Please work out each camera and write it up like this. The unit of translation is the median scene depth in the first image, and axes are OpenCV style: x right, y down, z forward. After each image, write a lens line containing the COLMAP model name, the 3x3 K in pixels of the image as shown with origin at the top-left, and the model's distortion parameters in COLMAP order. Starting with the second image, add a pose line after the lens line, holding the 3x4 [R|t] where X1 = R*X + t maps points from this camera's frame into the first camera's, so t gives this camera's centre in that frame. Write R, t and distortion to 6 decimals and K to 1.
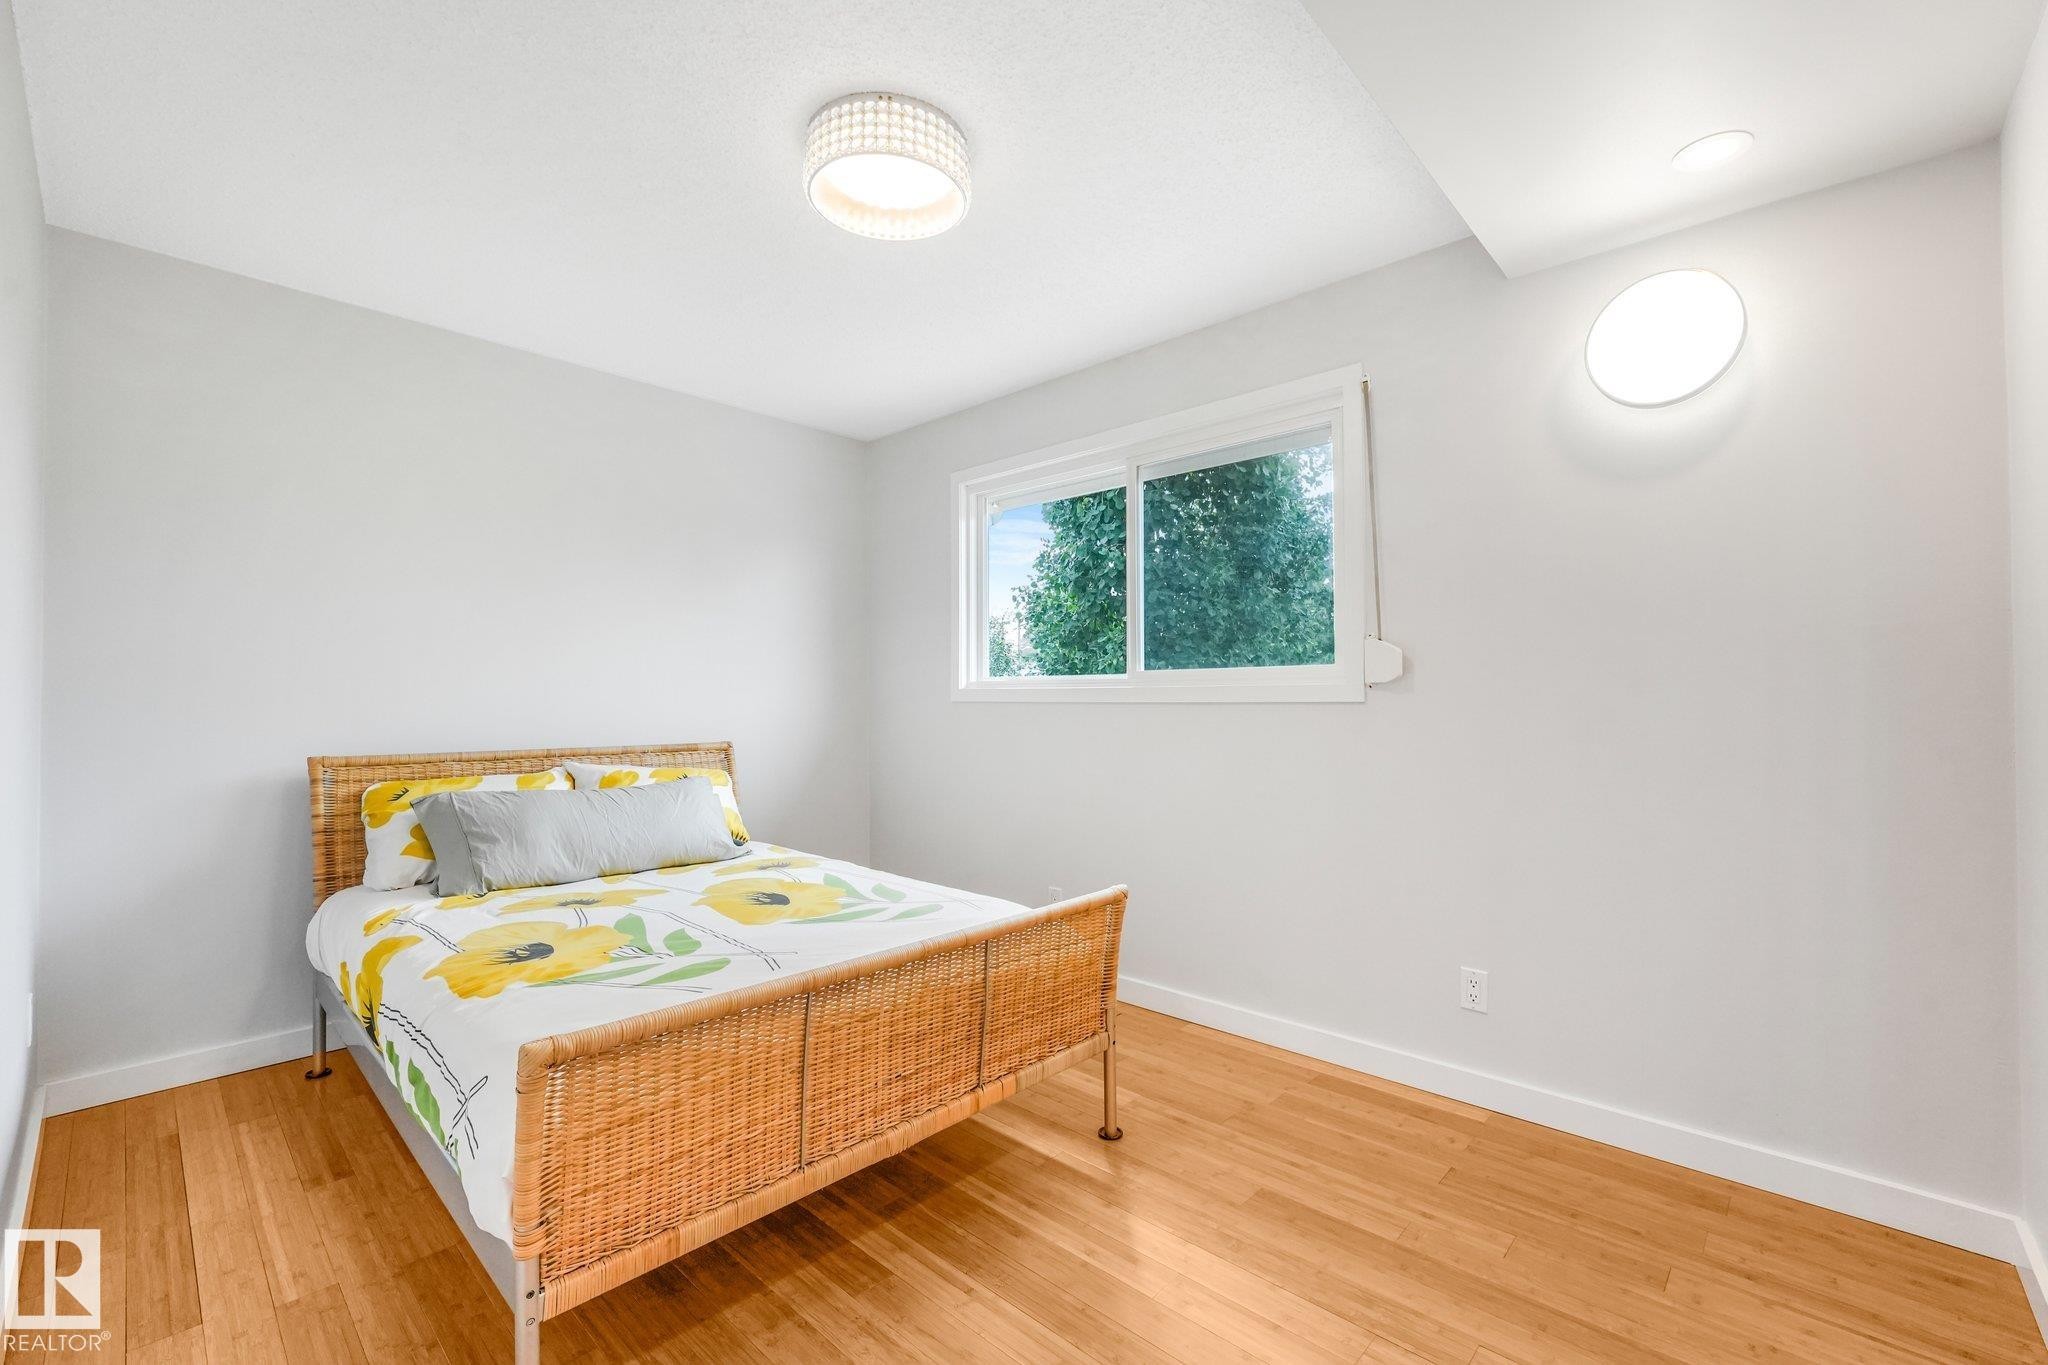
lens RADIAL K [[855.5, 0, 996.0], [0, 855.5, 691.9], [0, 0, 1]] dist [-0.000575, -0.000230]
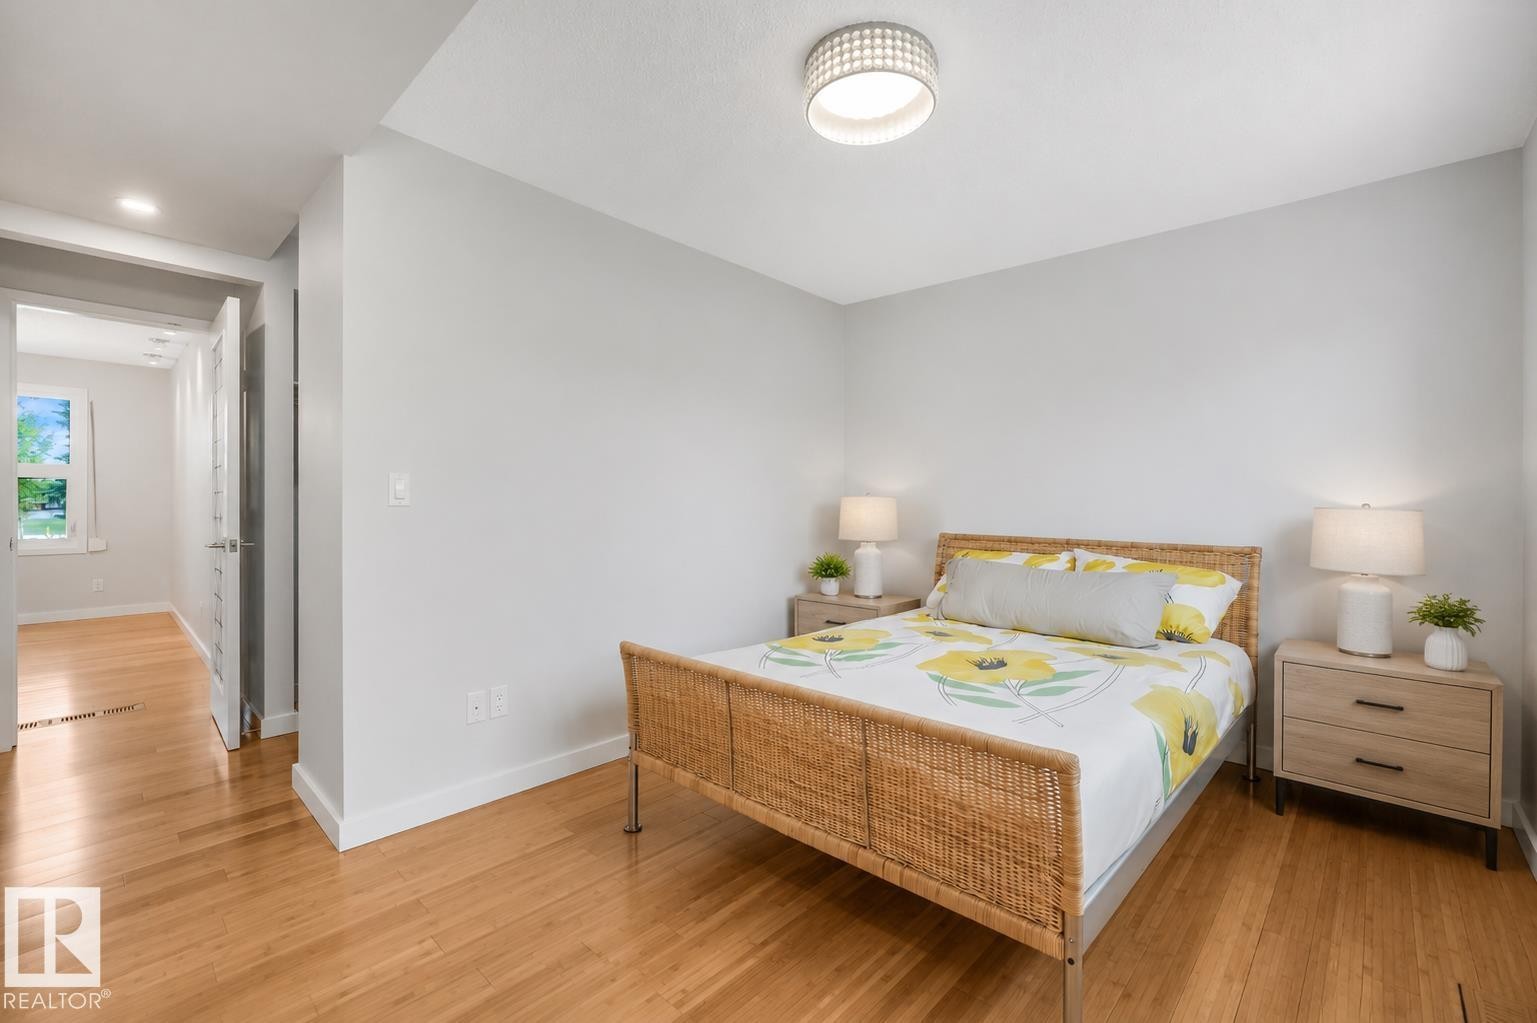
lens RADIAL K [[566.9, 0, 769.4], [0, 566.9, 507.4], [0, 0, 1]] dist [-0.000351, -0.000042]
pose [[0.084251, 0.005073, -0.996432, 0.643077], [0.004676, 0.999974, 0.005487, 0.010820], [0.996434, -0.005122, 0.084225, 0.738086]]
